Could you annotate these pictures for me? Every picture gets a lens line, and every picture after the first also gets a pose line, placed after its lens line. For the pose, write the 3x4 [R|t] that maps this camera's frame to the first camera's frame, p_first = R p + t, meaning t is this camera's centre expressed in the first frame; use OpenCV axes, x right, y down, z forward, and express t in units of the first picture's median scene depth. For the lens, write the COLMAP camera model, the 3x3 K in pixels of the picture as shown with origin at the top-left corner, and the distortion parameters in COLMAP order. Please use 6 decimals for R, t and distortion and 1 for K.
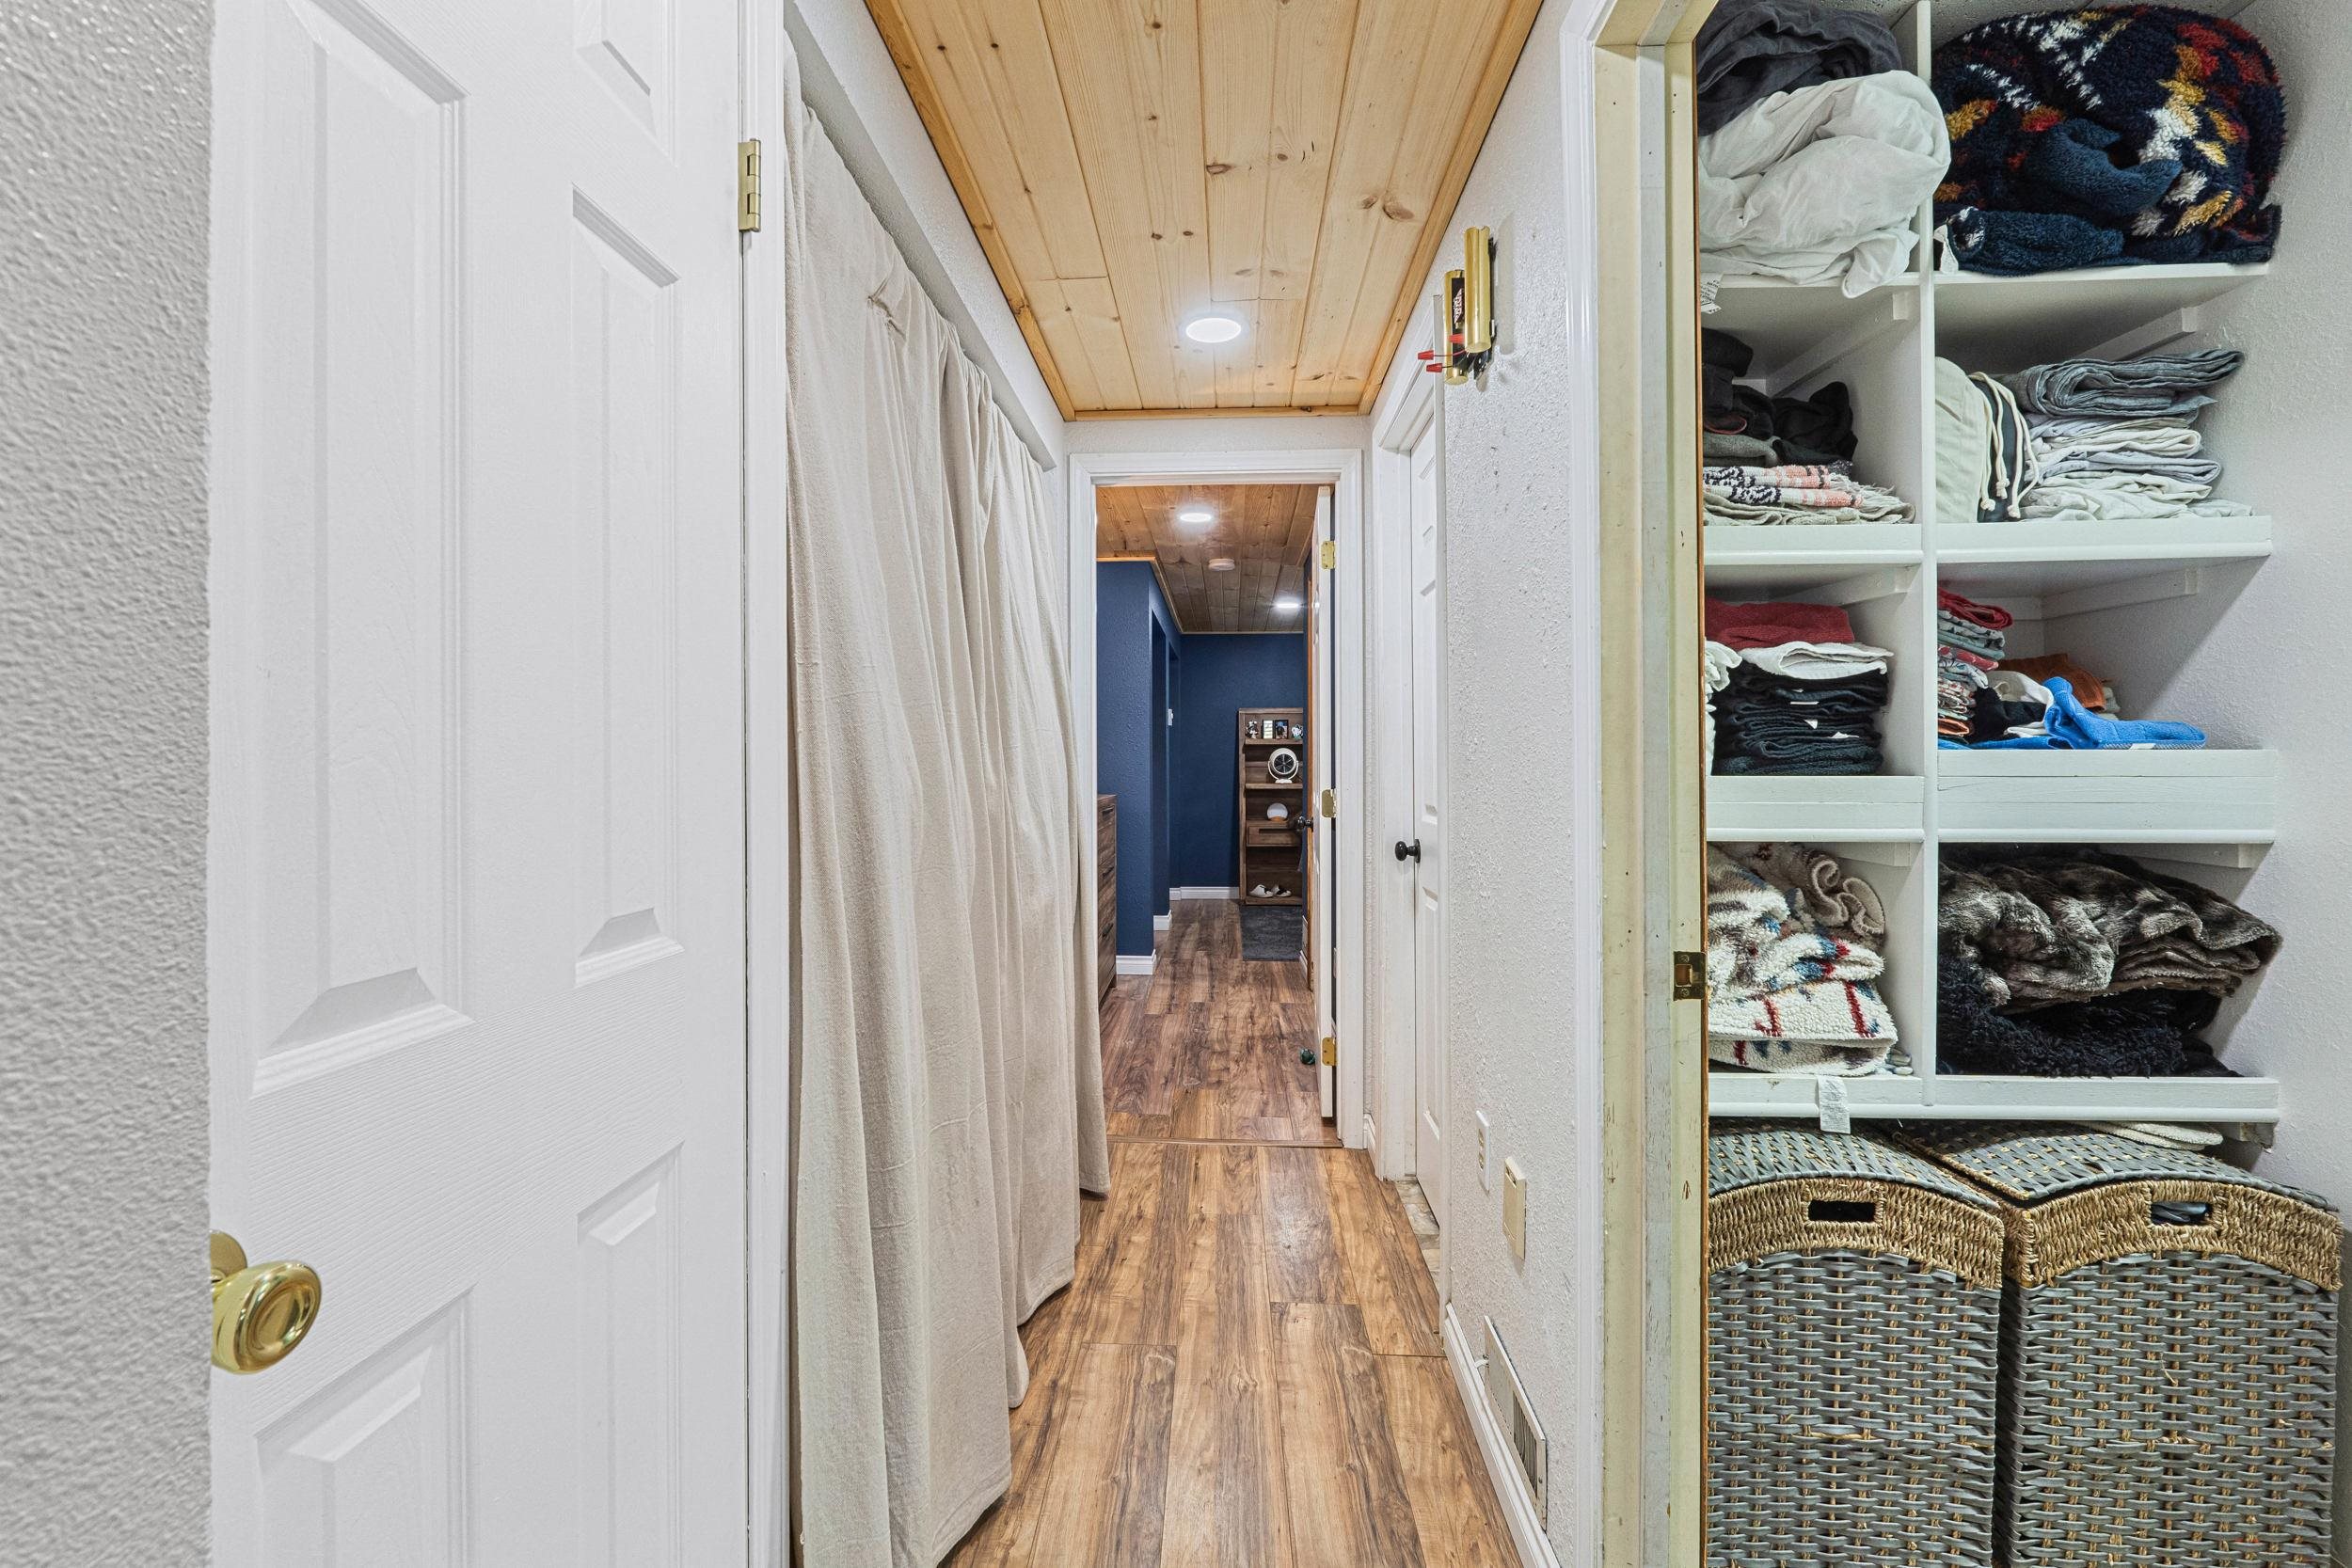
lens RADIAL K [[982.9, 0, 1154.3], [0, 982.9, 772.6], [0, 0, 1]] dist [-0.006149, -0.000356]
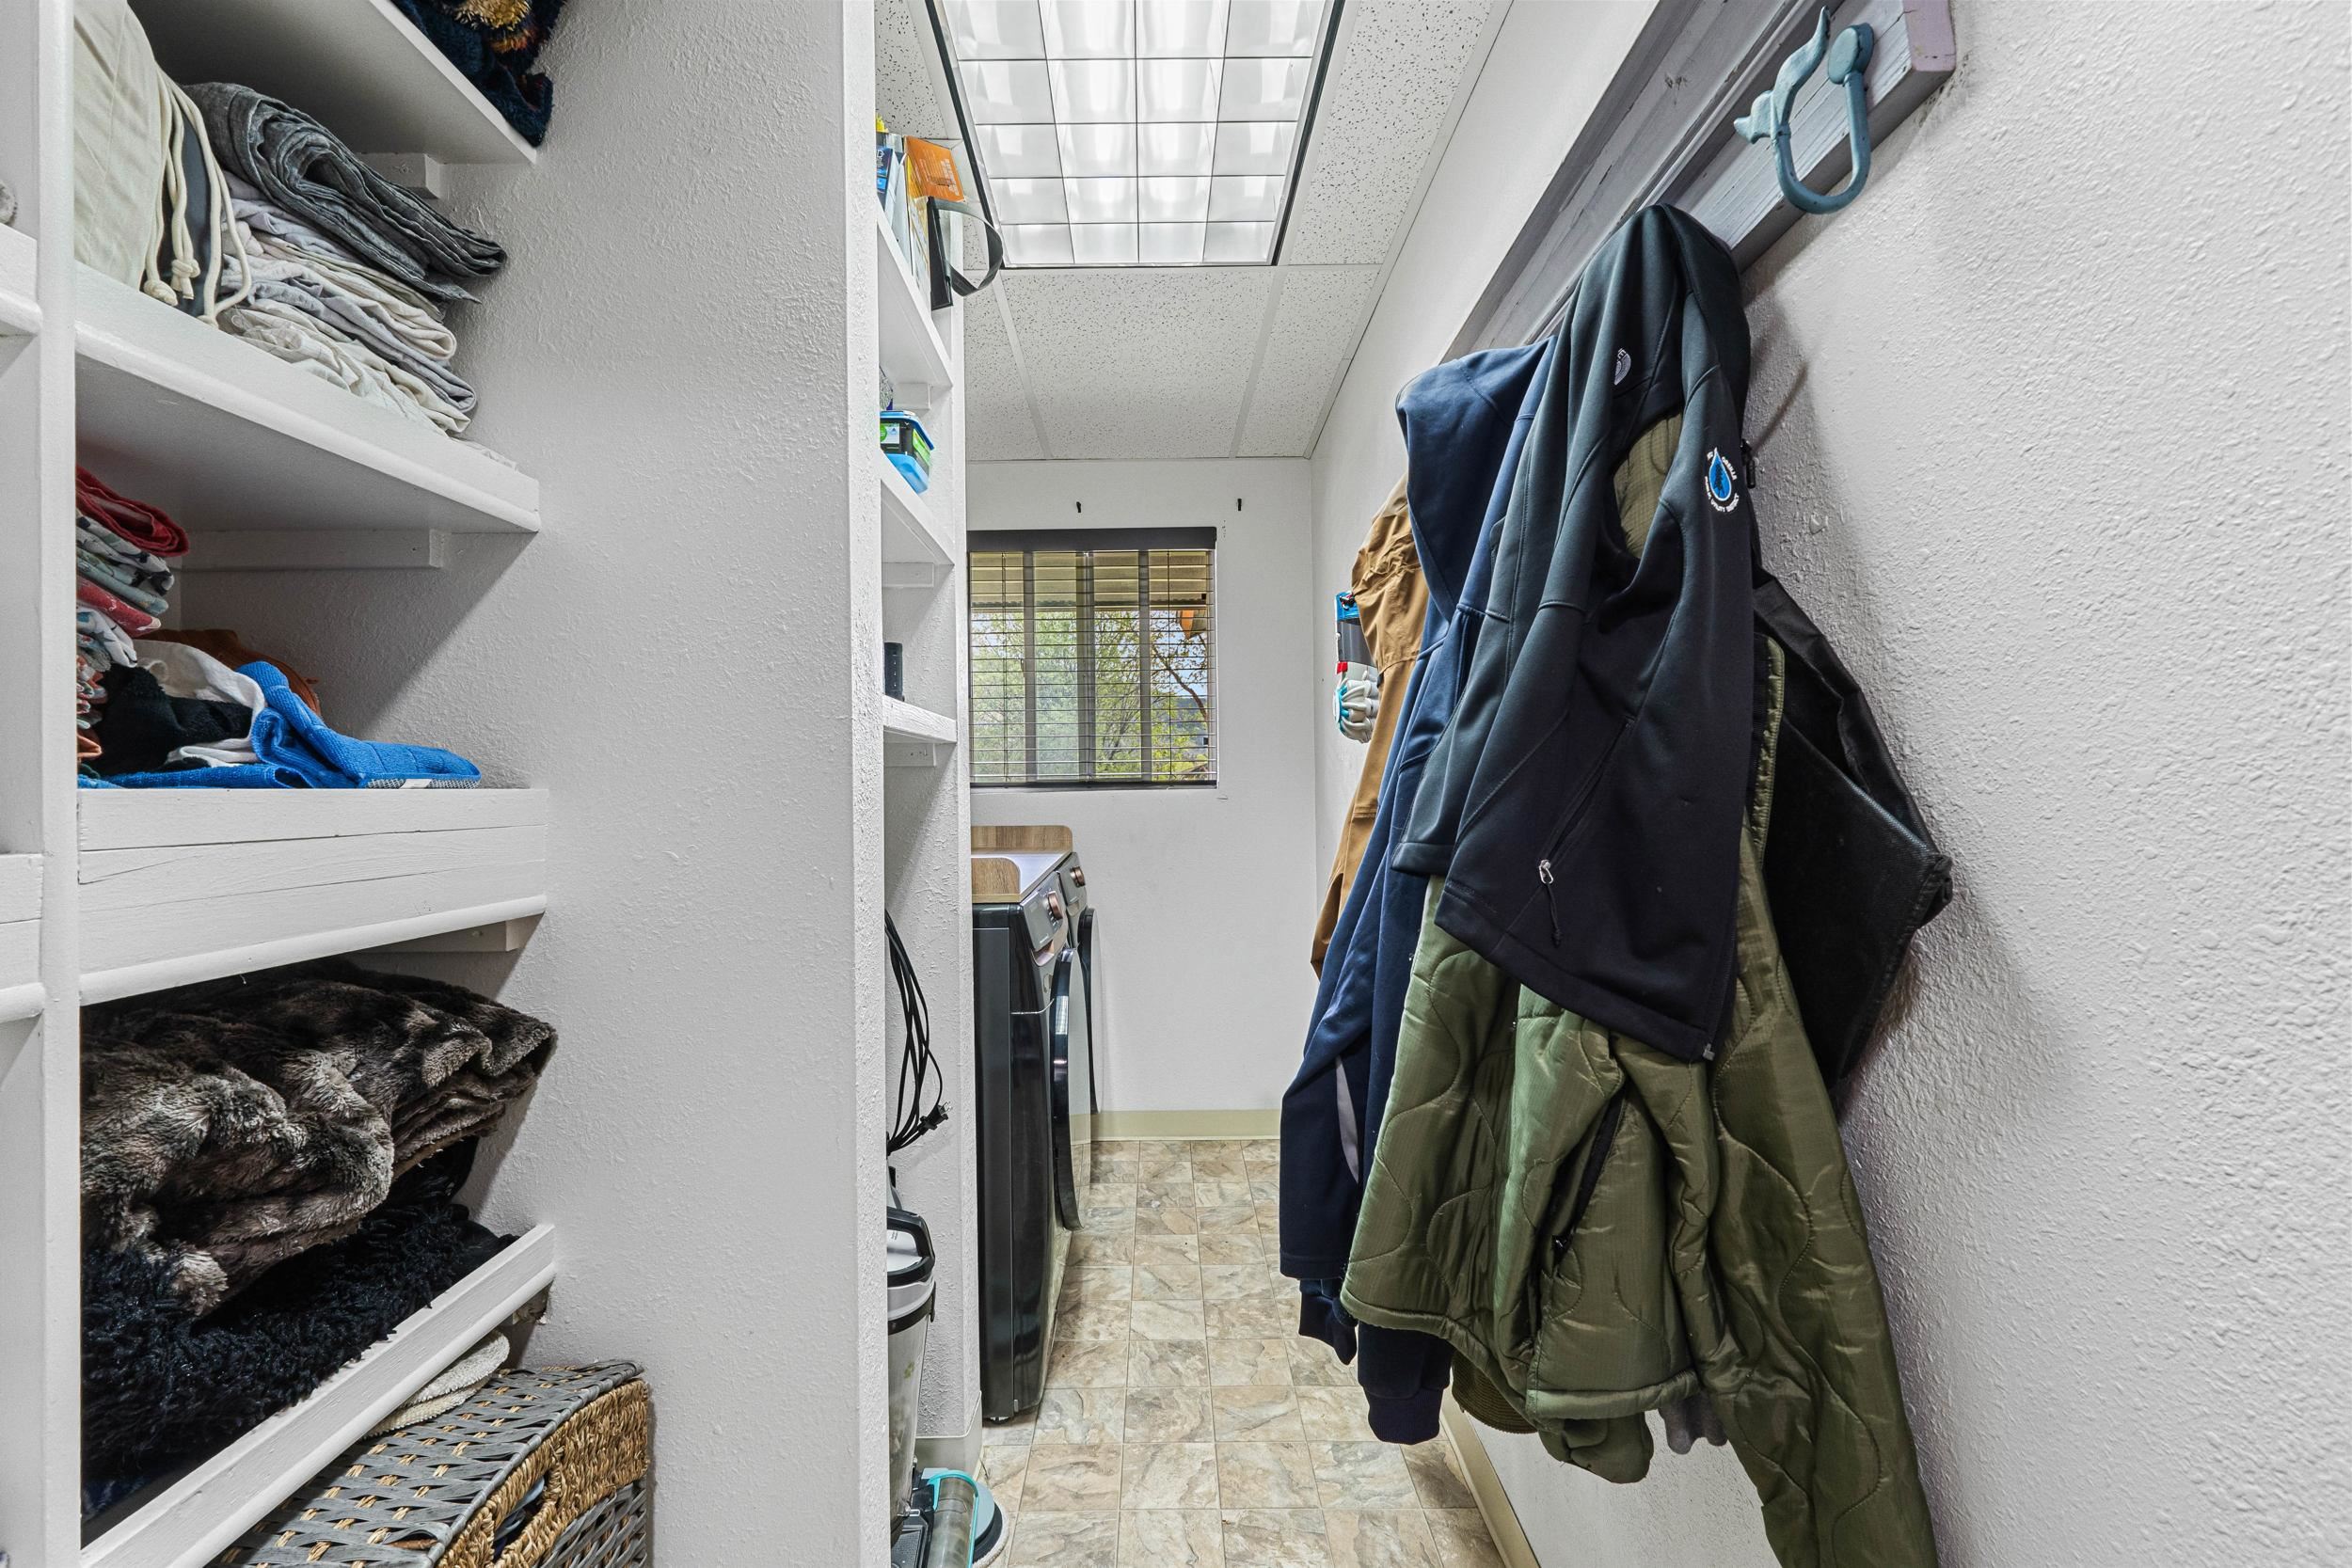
lens RADIAL K [[982.9, 0, 1159.9], [0, 982.9, 771.5], [0, 0, 1]] dist [-0.006149, -0.000356]
pose [[-0.079661, 0.017761, 0.996664, 0.336109], [0.025079, 0.999560, -0.015808, -0.012577], [-0.996507, 0.023736, -0.080071, 0.559157]]
